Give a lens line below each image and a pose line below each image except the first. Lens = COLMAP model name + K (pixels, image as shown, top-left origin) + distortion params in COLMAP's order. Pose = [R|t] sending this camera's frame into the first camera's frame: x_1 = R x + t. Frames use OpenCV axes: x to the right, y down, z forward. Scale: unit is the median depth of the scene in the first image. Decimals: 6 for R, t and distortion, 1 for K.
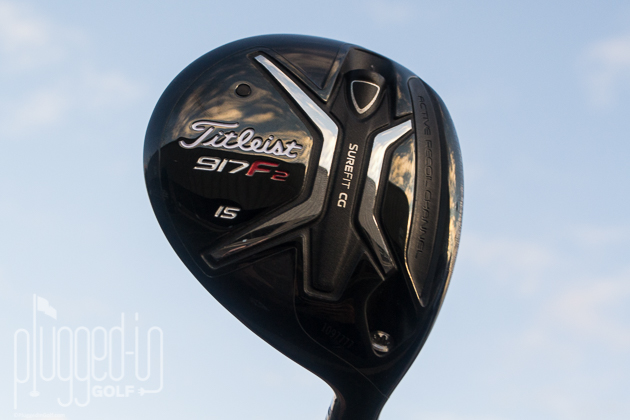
lens RADIAL K [[989.7, 0, 314.7], [0, 989.7, 210.1], [0, 0, 1]] dist [-0.019099, 0.000000]
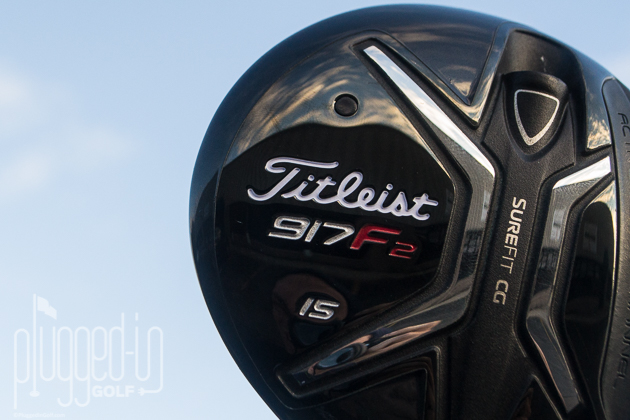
lens RADIAL K [[989.7, 0, 315.2], [0, 989.7, 209.8], [0, 0, 1]] dist [-0.019099, 0.000000]
pose [[0.996991, 0.029825, -0.071555, -0.045914], [-0.021329, 0.992939, 0.116692, -0.131622], [0.074530, -0.114815, 0.990587, 0.367002]]
